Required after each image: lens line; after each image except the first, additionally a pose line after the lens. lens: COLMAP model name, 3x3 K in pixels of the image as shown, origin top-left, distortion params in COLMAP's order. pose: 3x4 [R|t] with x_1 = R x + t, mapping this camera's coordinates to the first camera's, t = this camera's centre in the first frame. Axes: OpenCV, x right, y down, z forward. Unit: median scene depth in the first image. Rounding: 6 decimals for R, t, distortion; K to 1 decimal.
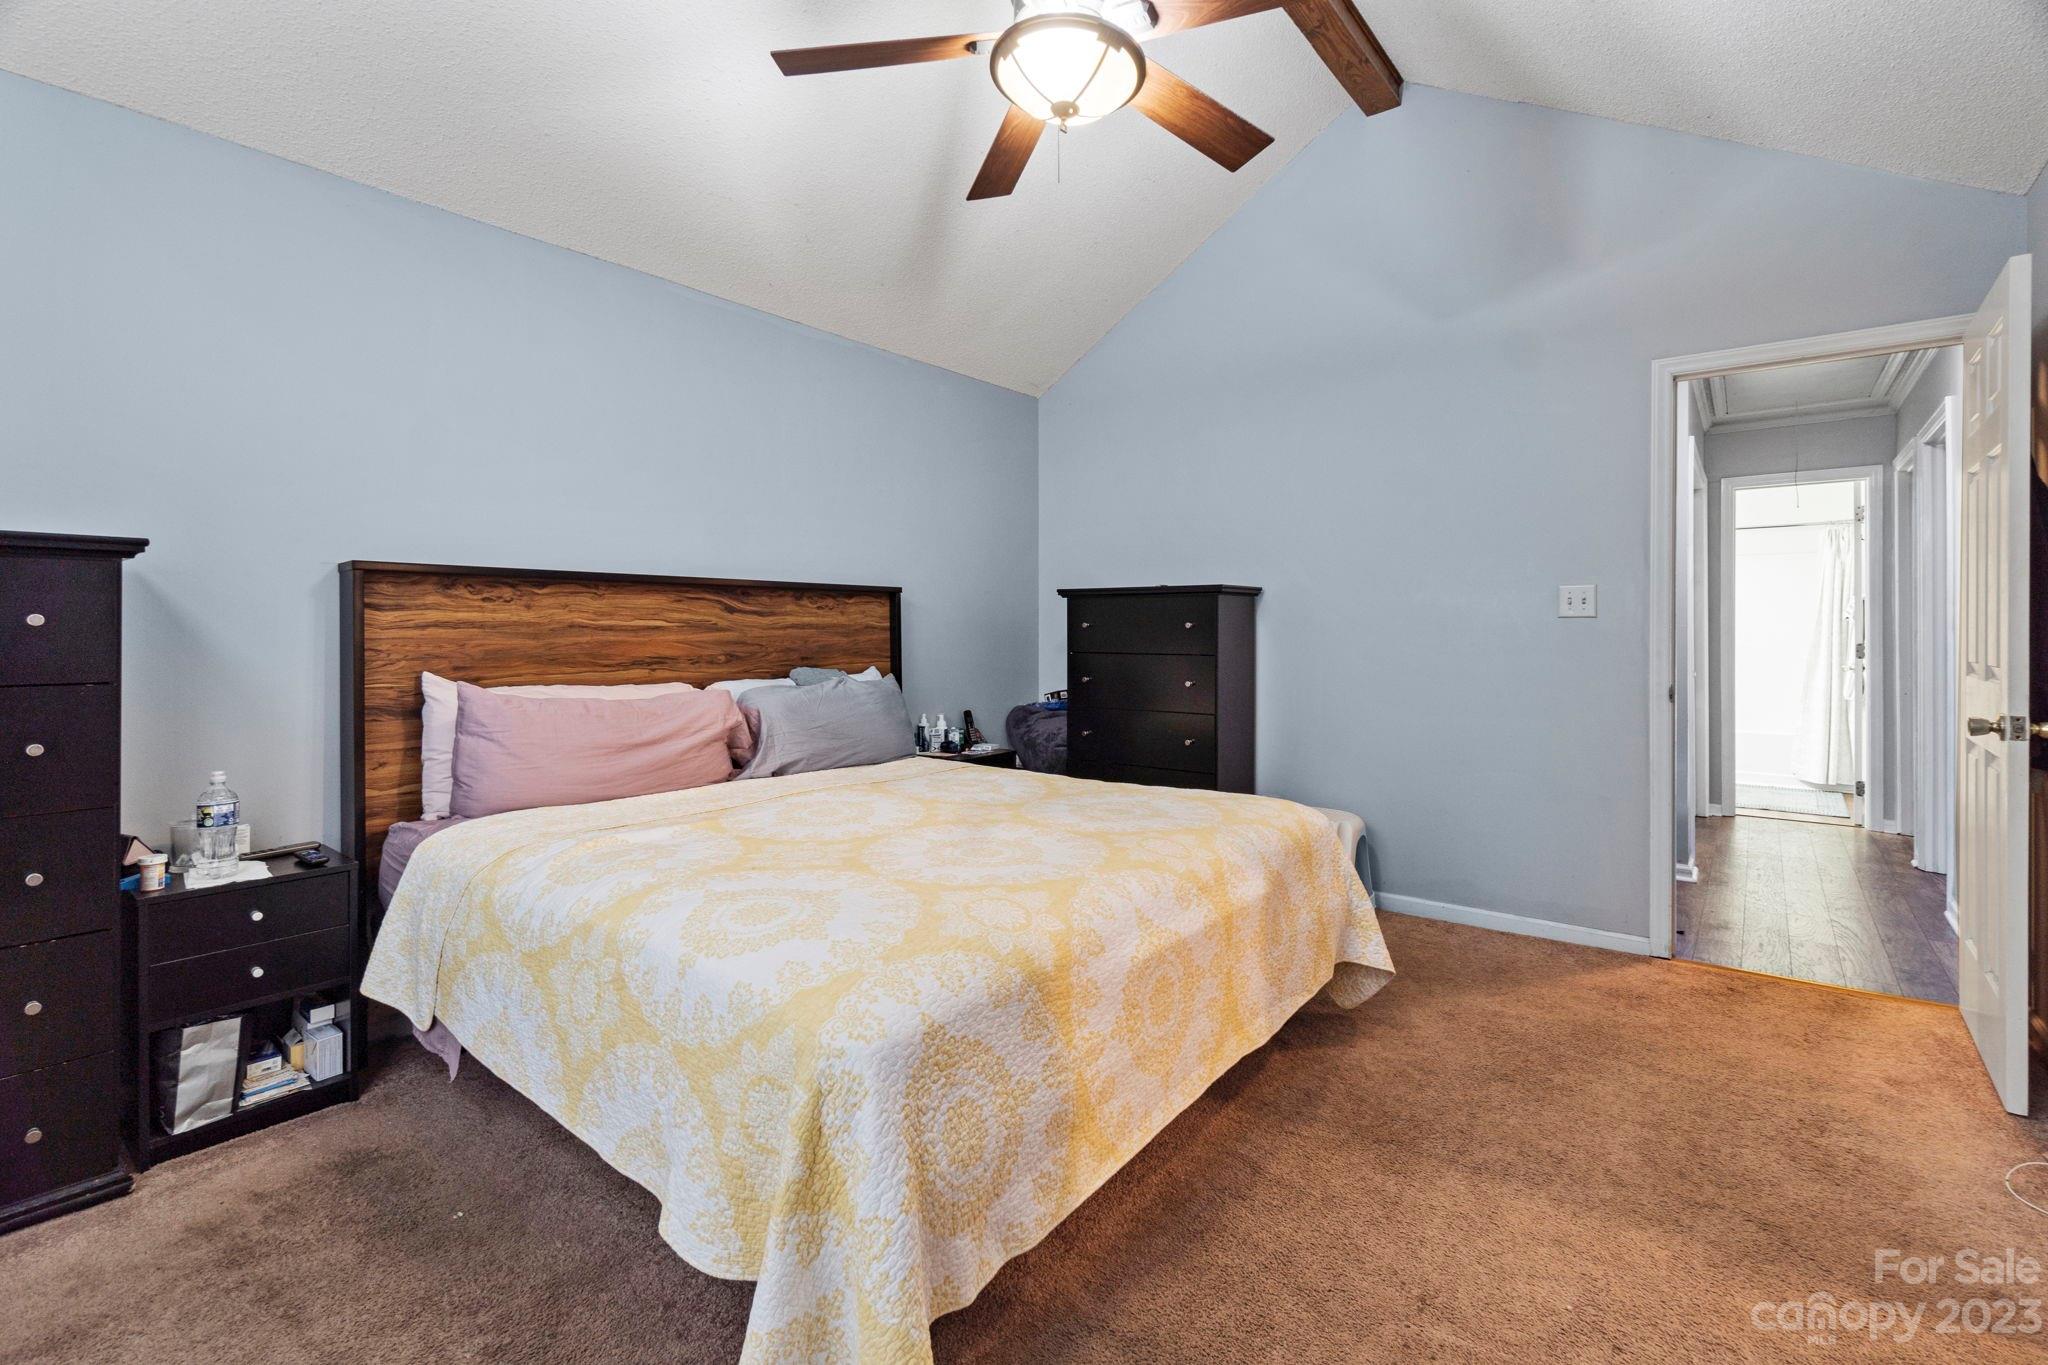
lens RADIAL K [[928.7, 0, 1026.9], [0, 928.7, 622.2], [0, 0, 1]] dist [0.015548, -0.000122]
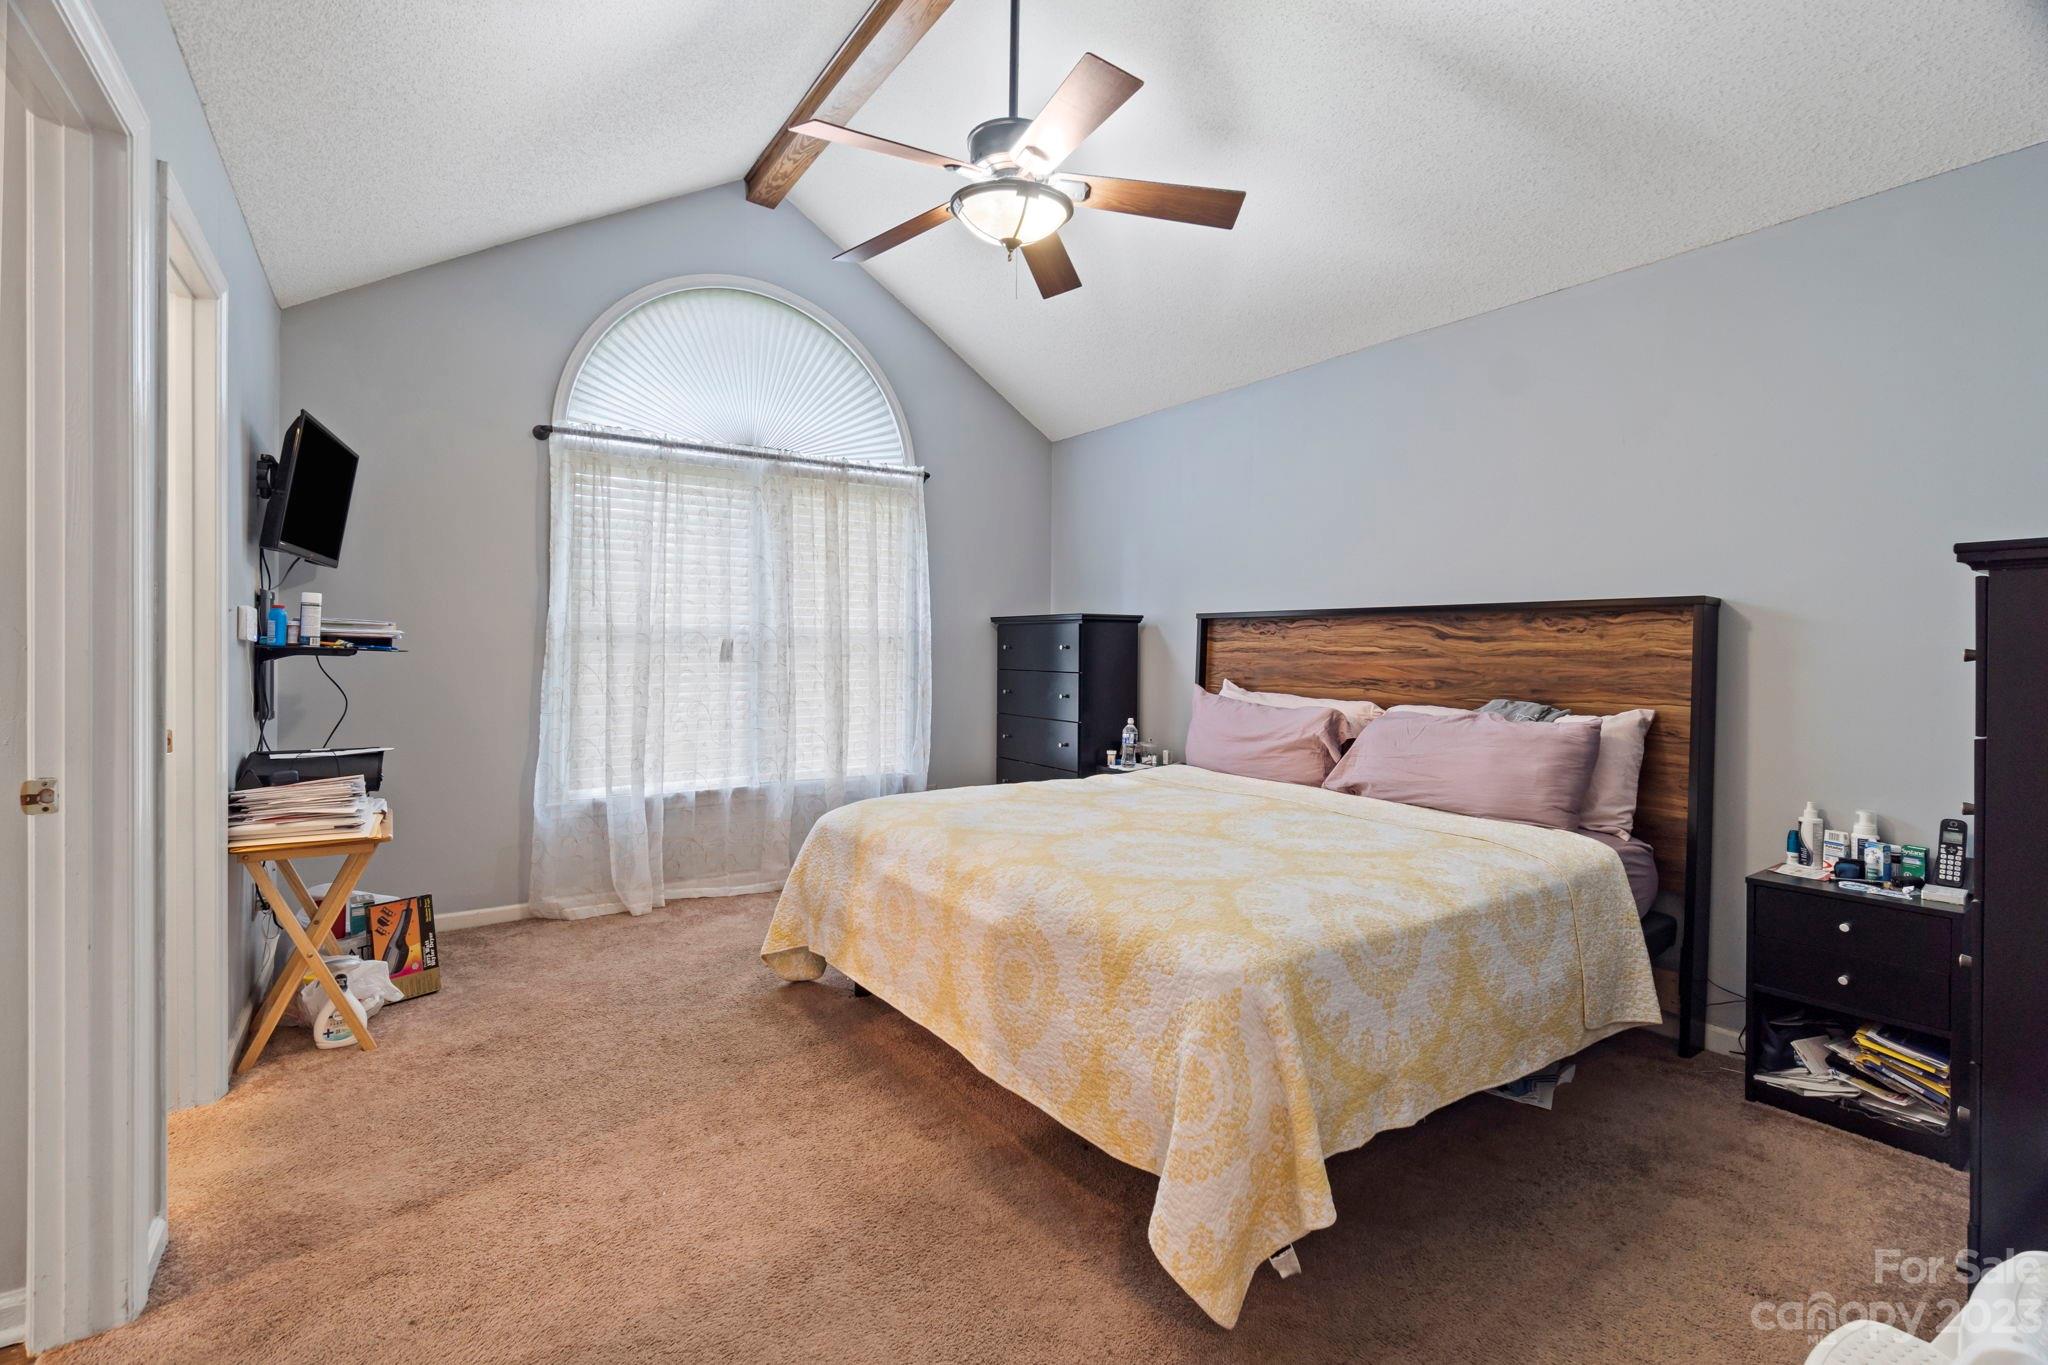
lens RADIAL K [[888.3, 0, 1018.1], [0, 888.3, 675.4], [0, 0, 1]] dist [-0.004845, -0.000215]
pose [[-0.296097, 0.022246, -0.954899, 0.738311], [-0.006827, 0.999654, 0.025406, 0.008070], [0.955133, 0.014041, -0.295843, 0.857420]]
